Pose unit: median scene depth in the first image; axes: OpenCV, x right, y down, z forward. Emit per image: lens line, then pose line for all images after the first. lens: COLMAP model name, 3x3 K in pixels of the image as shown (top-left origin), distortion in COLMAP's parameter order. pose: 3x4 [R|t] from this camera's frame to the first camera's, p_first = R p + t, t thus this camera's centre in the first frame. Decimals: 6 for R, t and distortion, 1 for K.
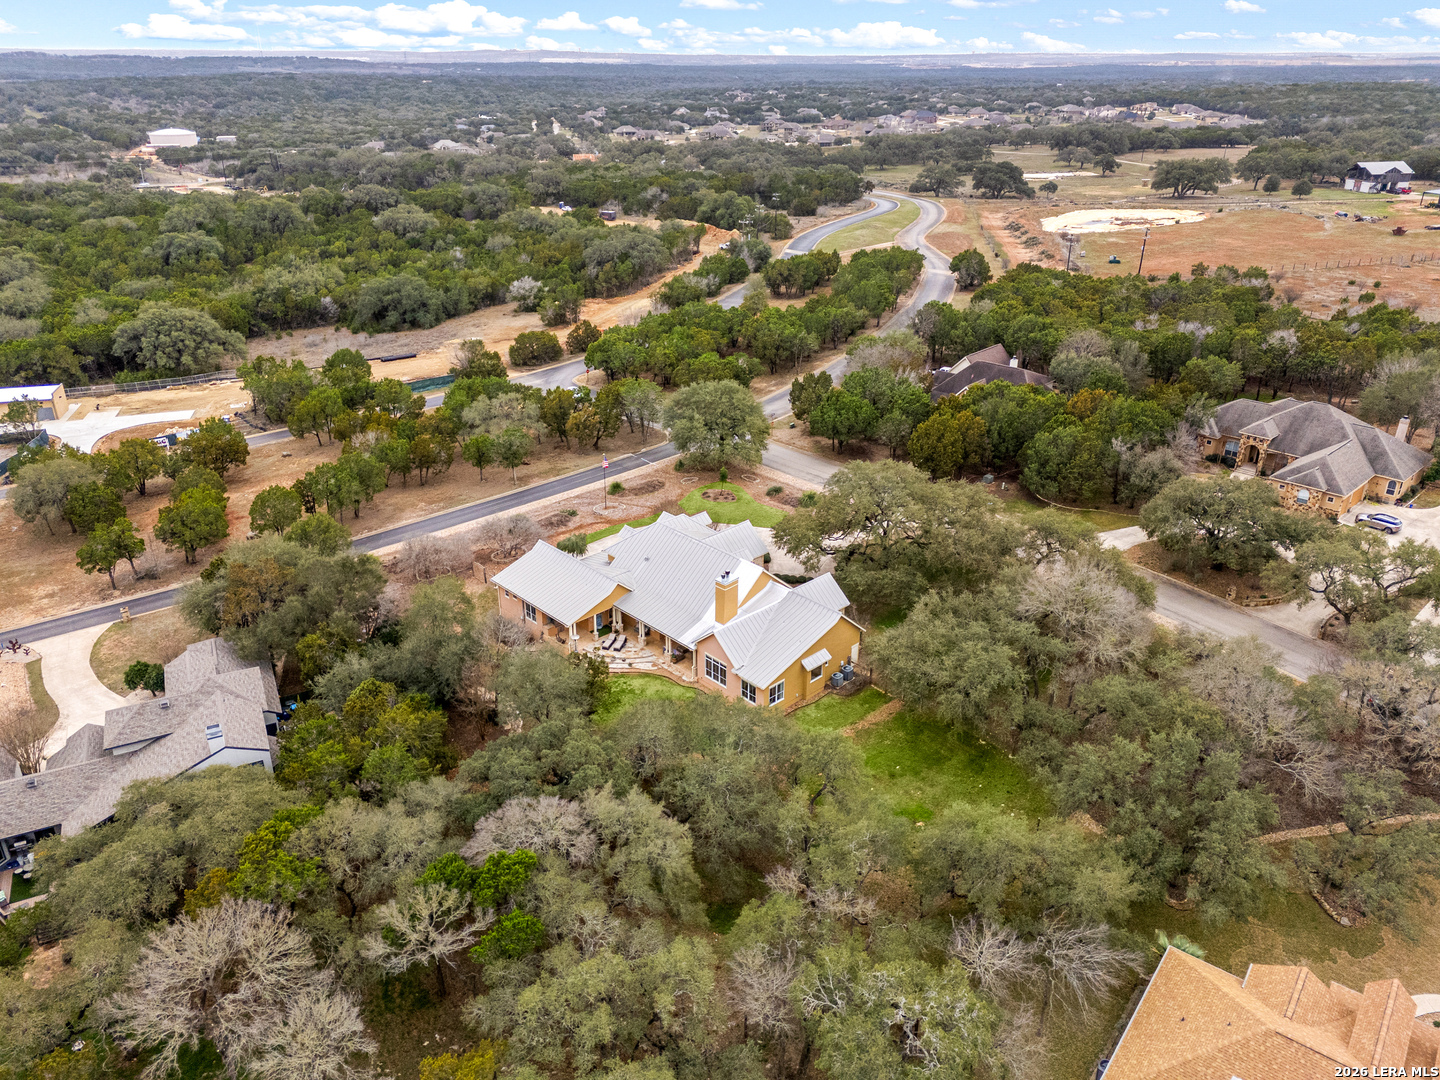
lens RADIAL K [[1059.8, 0, 720.0], [0, 1059.8, 540.0], [0, 0, 1]] dist [0.067813, -0.056824]
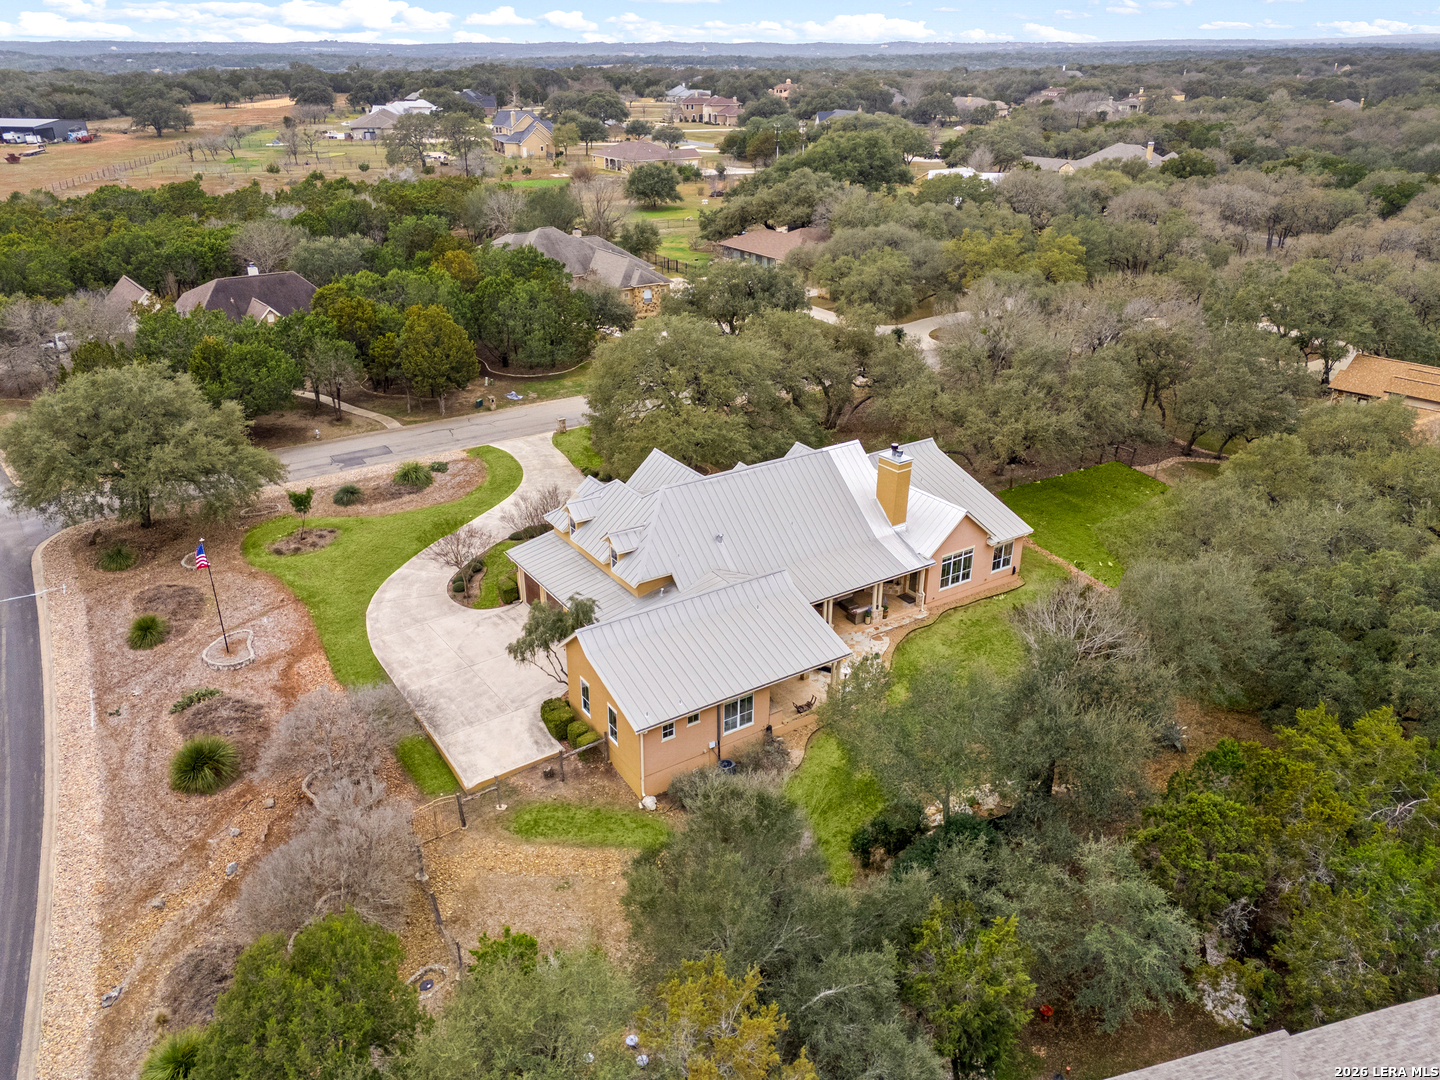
lens RADIAL K [[1059.8, 0, 720.0], [0, 1059.8, 540.0], [0, 0, 1]] dist [0.067813, -0.056824]
pose [[0.178873, -0.414619, 0.892242, -0.313322], [0.407972, 0.856485, 0.316215, -0.088025], [-0.895301, 0.307447, 0.322355, 0.422320]]
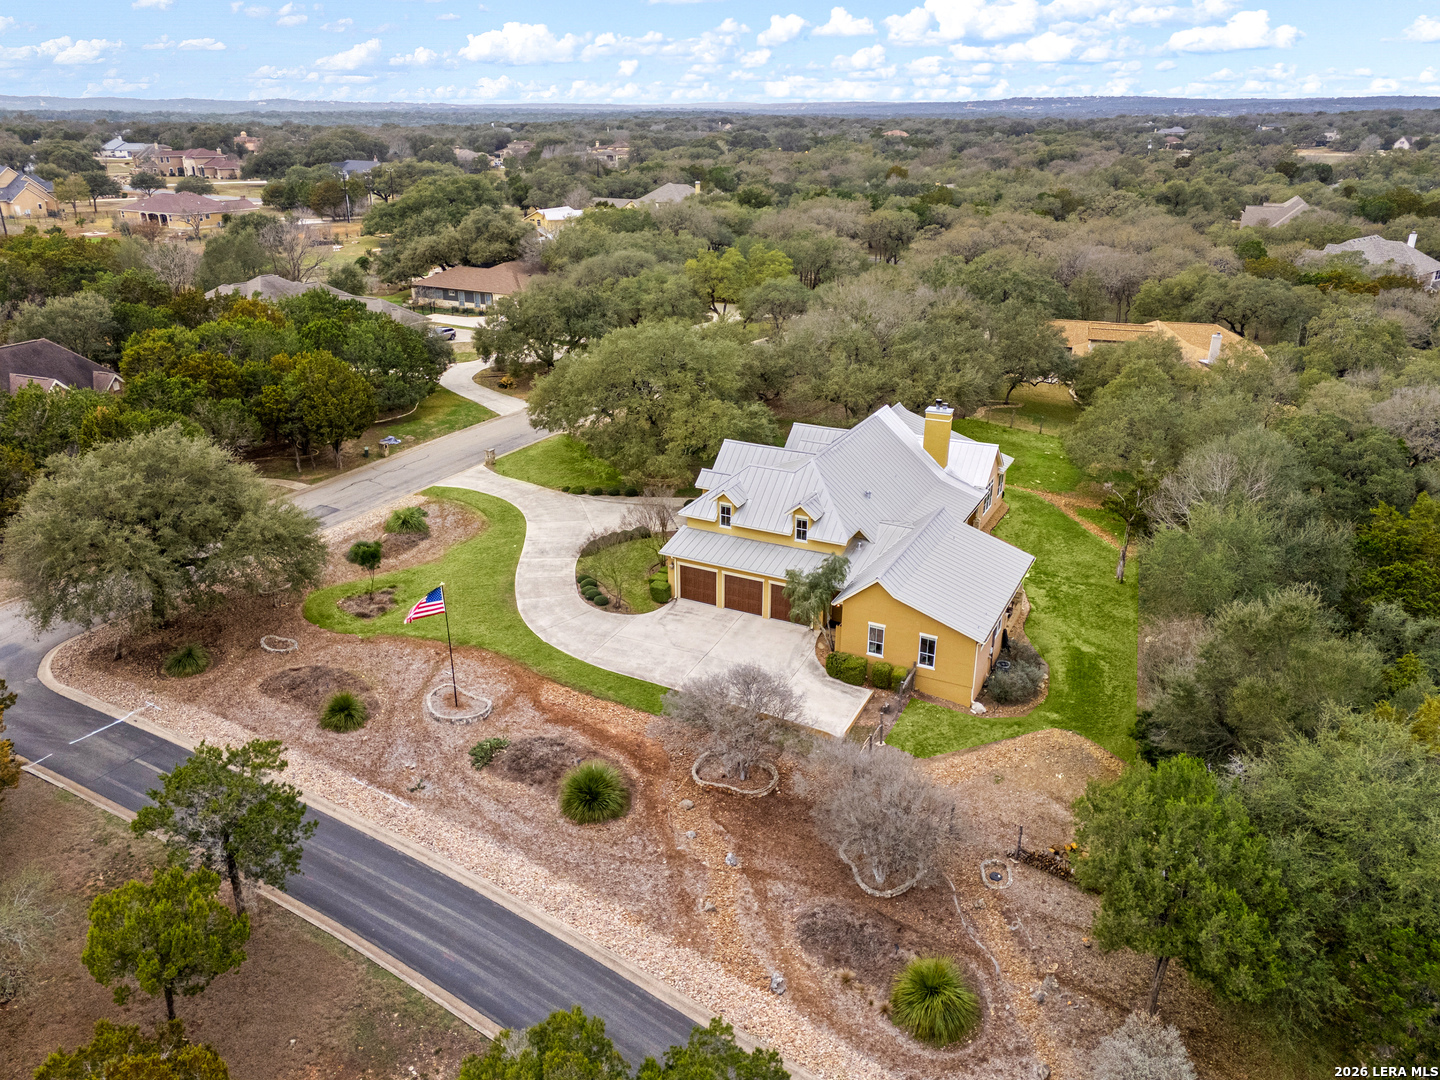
lens RADIAL K [[1059.8, 0, 720.0], [0, 1059.8, 540.0], [0, 0, 1]] dist [0.067813, -0.056824]
pose [[-0.332762, -0.357129, 0.872771, -0.328669], [0.387860, 0.791775, 0.471866, -0.161642], [-0.859555, 0.495532, -0.124956, 0.615296]]
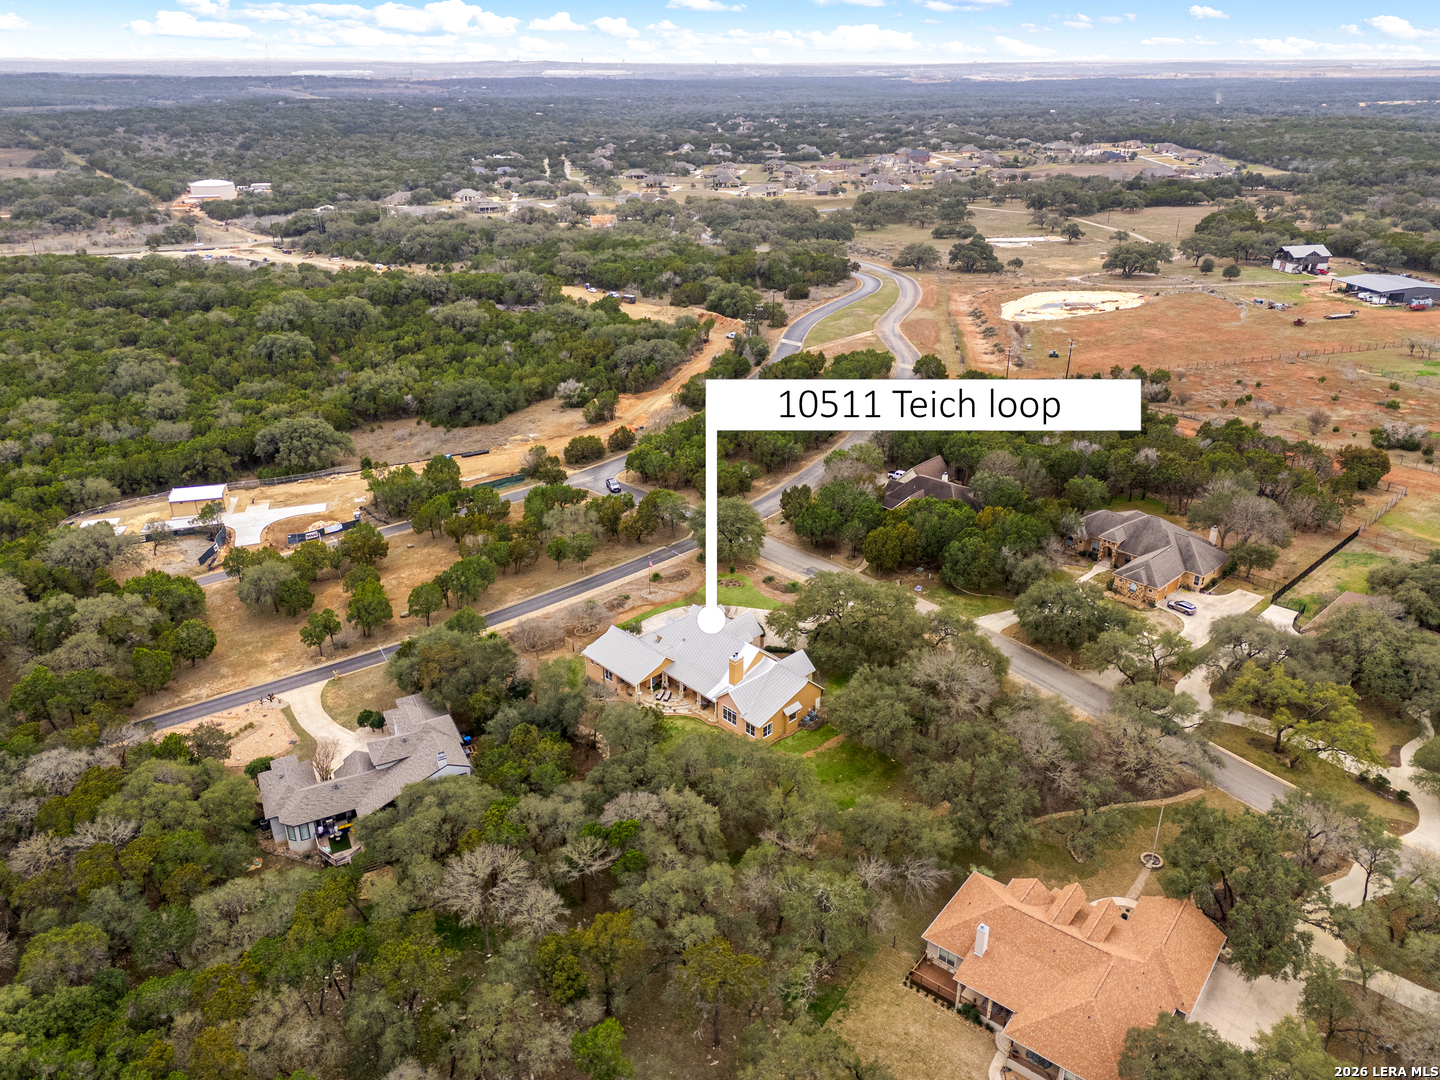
lens RADIAL K [[1059.8, 0, 720.0], [0, 1059.8, 540.0], [0, 0, 1]] dist [0.067813, -0.056824]
pose [[0.999992, -0.002600, -0.003124, -0.005888], [0.002572, 0.999959, -0.008717, -0.058478], [0.003146, 0.008709, 0.999957, -0.275833]]
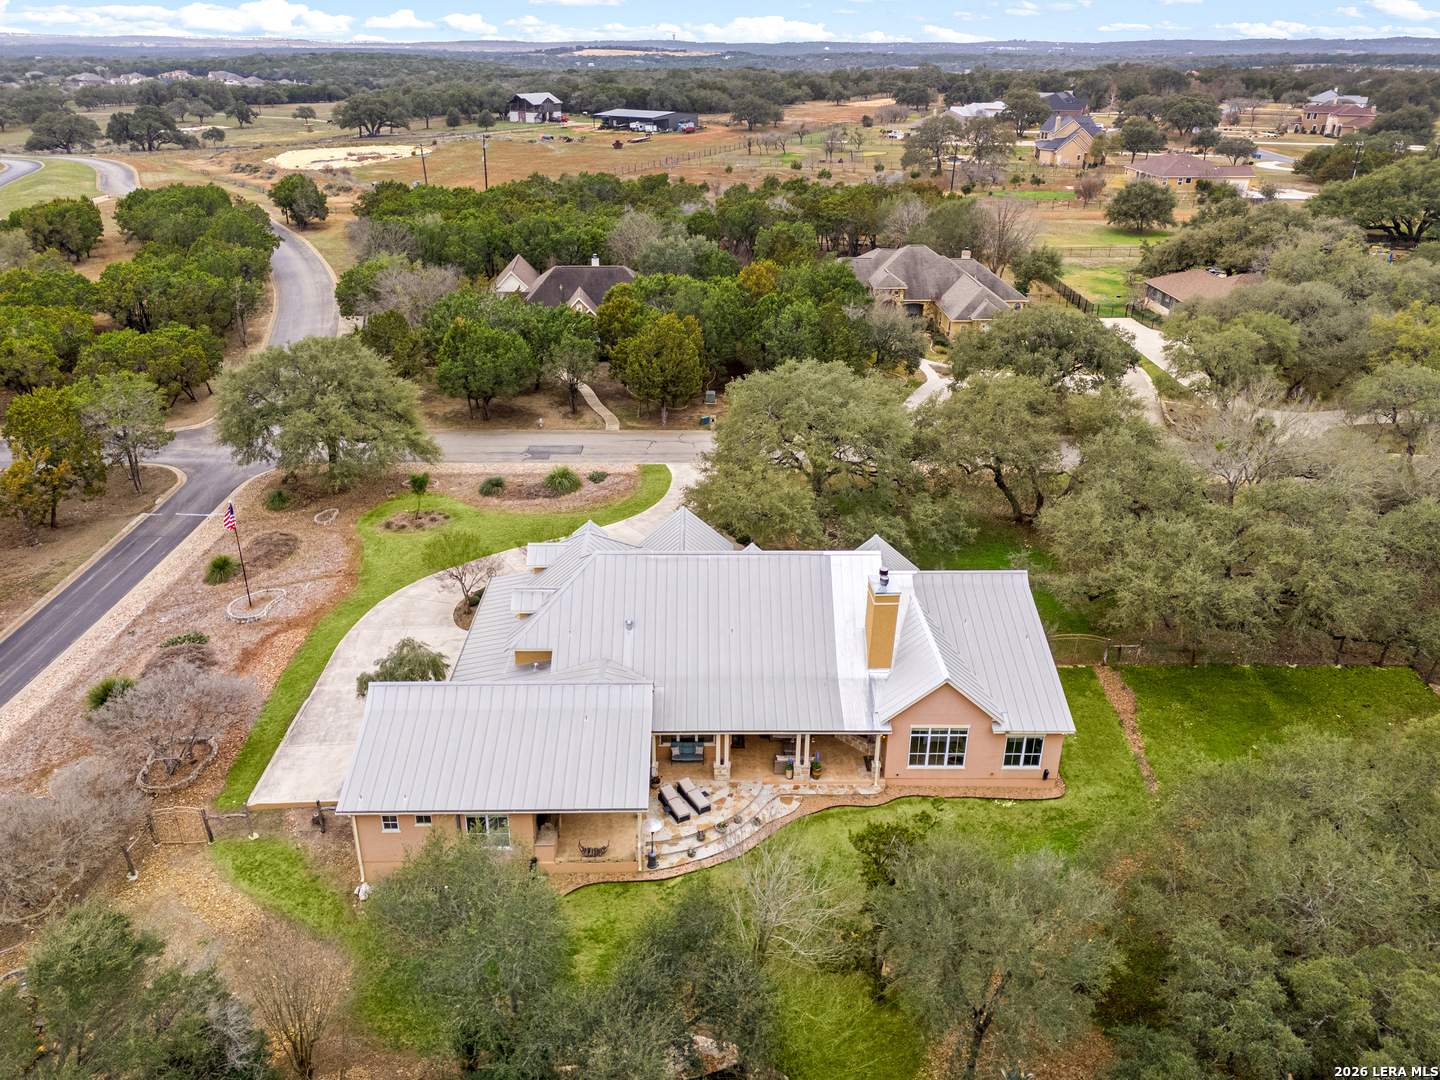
lens RADIAL K [[1058.7, 0, 723.4], [0, 1058.7, 553.1], [0, 0, 1]] dist [0.066201, -0.054720]
pose [[0.677012, -0.315066, 0.665123, -0.192530], [0.299837, 0.943409, 0.141692, -0.038561], [-0.672125, 0.103501, 0.733168, 0.308656]]
